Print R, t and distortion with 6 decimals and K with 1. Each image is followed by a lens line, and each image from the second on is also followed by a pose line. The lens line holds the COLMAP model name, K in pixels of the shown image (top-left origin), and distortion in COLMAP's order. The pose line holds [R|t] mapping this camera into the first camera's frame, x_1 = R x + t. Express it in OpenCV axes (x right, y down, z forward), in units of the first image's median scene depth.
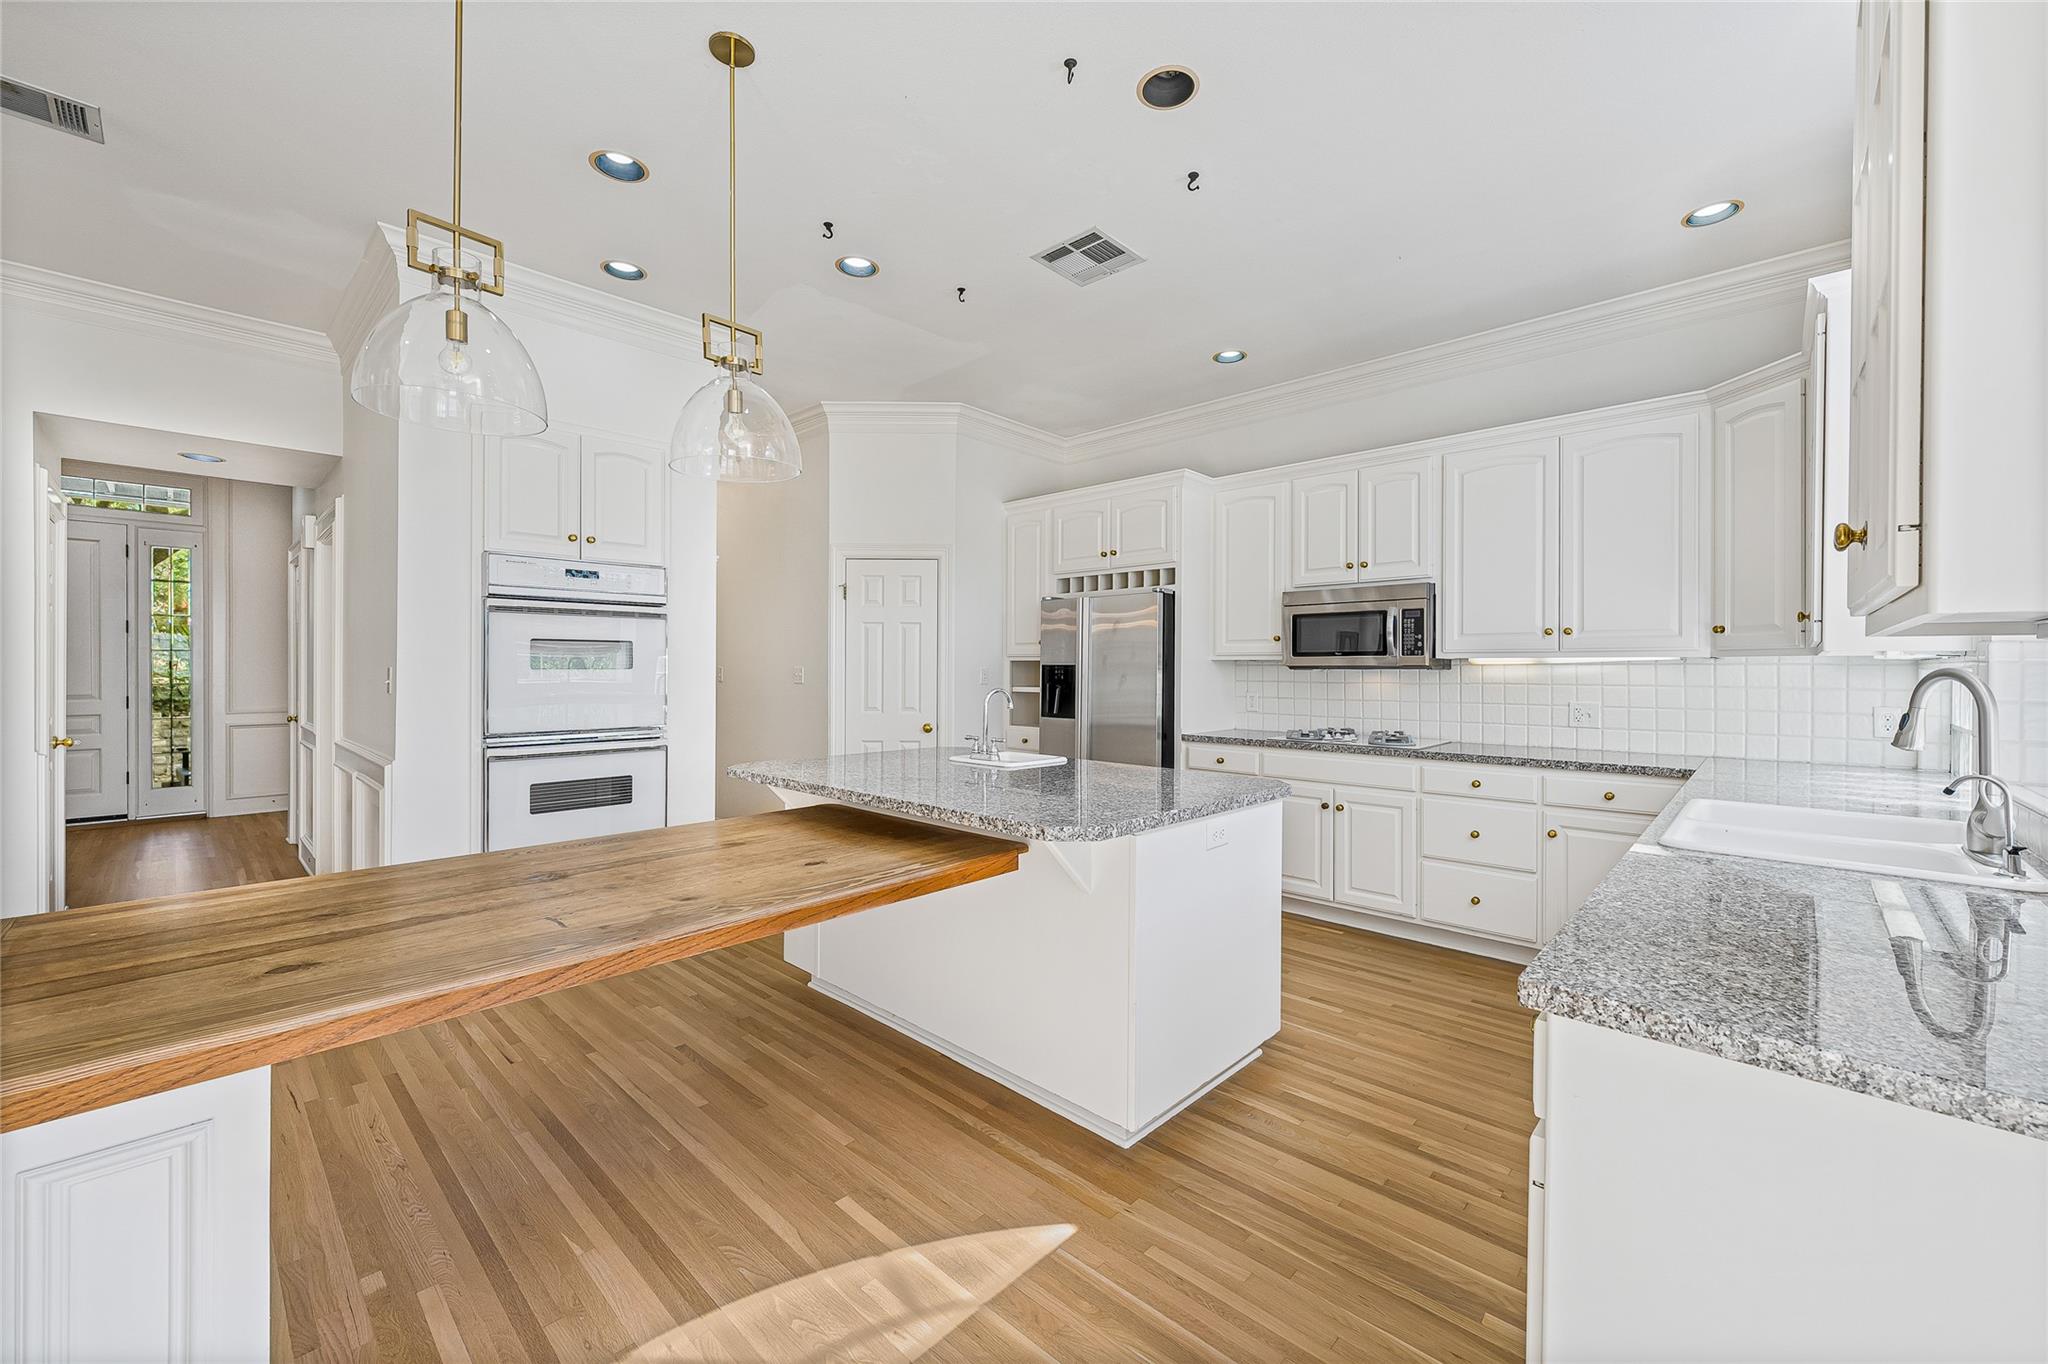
lens RADIAL K [[809.4, 0, 1025.9], [0, 809.4, 662.4], [0, 0, 1]] dist [0.000416, 0.000029]
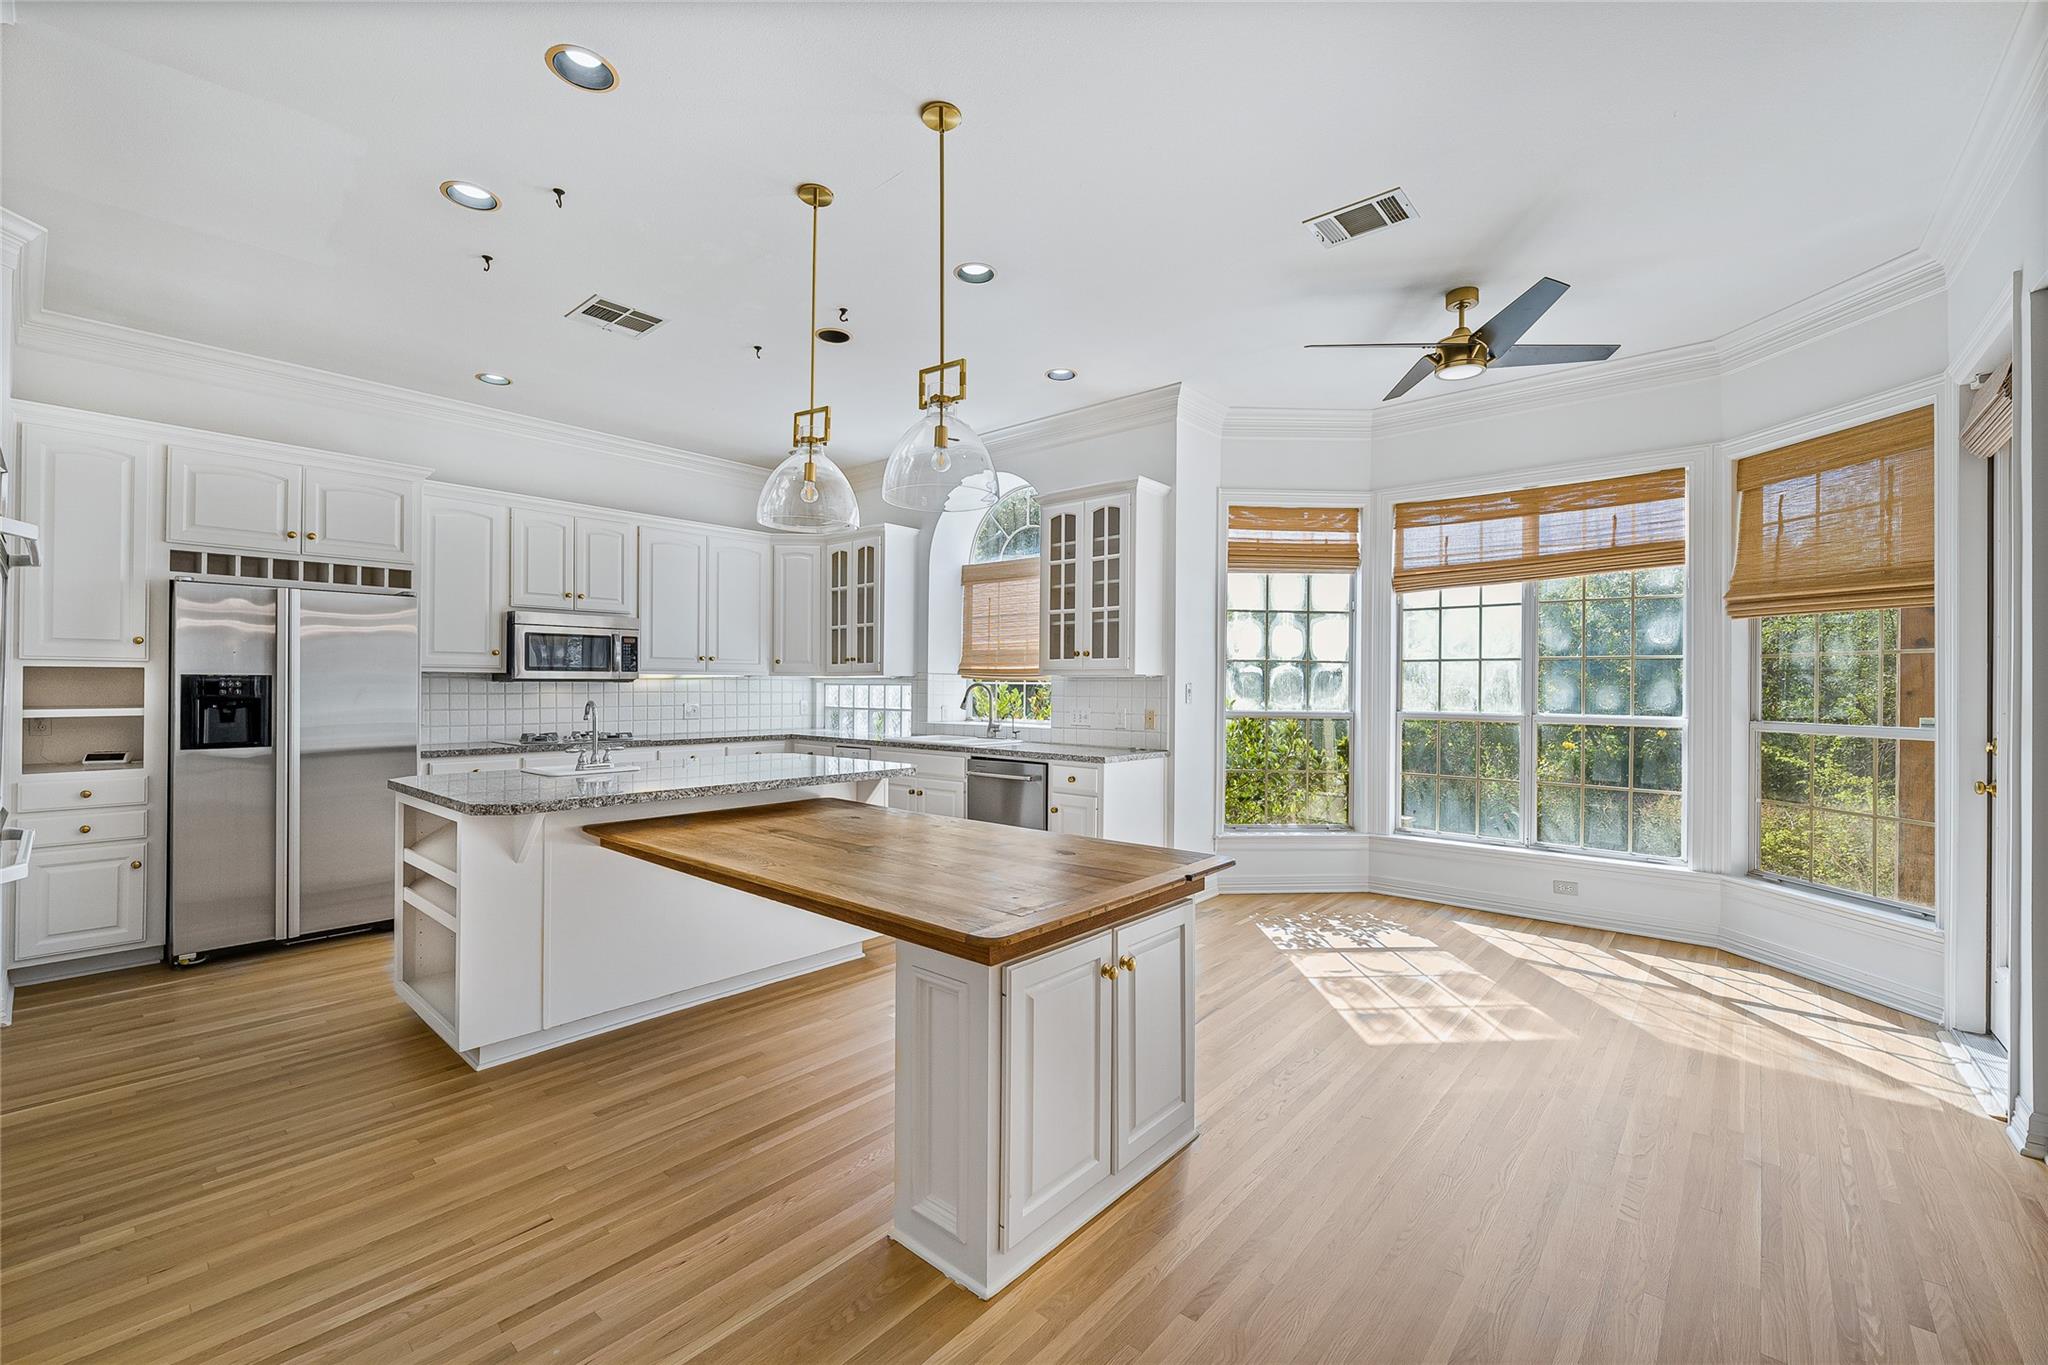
lens RADIAL K [[838.9, 0, 1024.0], [0, 838.9, 682.5], [0, 0, 1]] dist [0.000358, -0.000009]
pose [[-0.037719, -0.002822, 0.999284, -0.996444], [-0.014268, 0.999896, 0.002286, -0.003789], [-0.999187, -0.014171, -0.037755, 0.422799]]
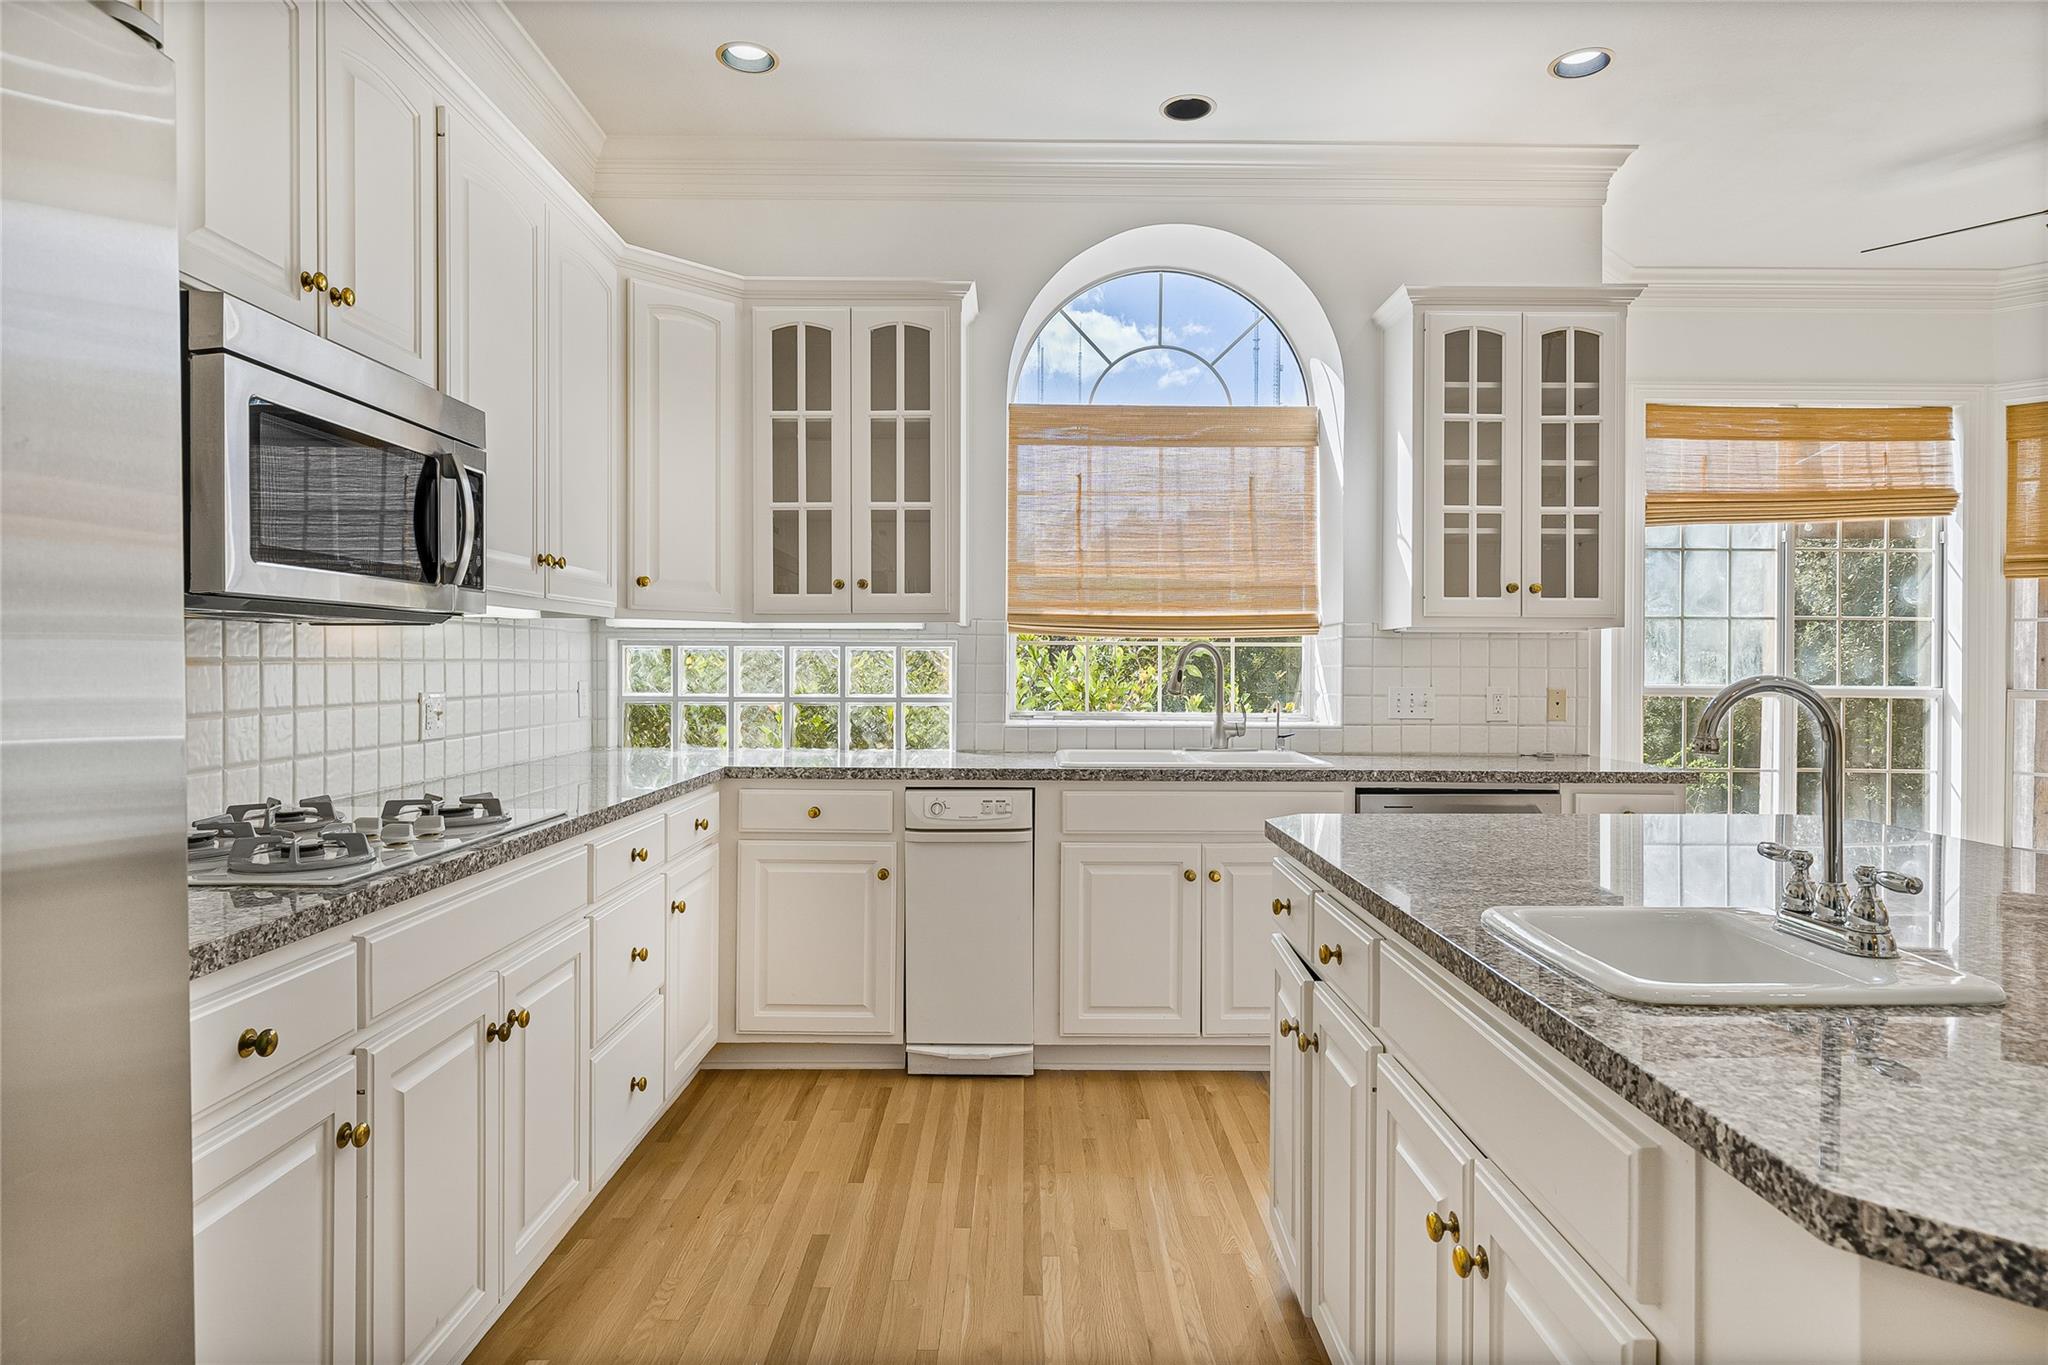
lens RADIAL K [[1174.8, 0, 1056.2], [0, 1174.8, 666.3], [0, 0, 1]] dist [0.008575, 0.001922]
pose [[-0.706013, -0.026467, 0.707705, -0.135388], [-0.024952, 0.999611, 0.012491, 0.016961], [-0.707760, -0.008840, -0.706398, 1.275723]]
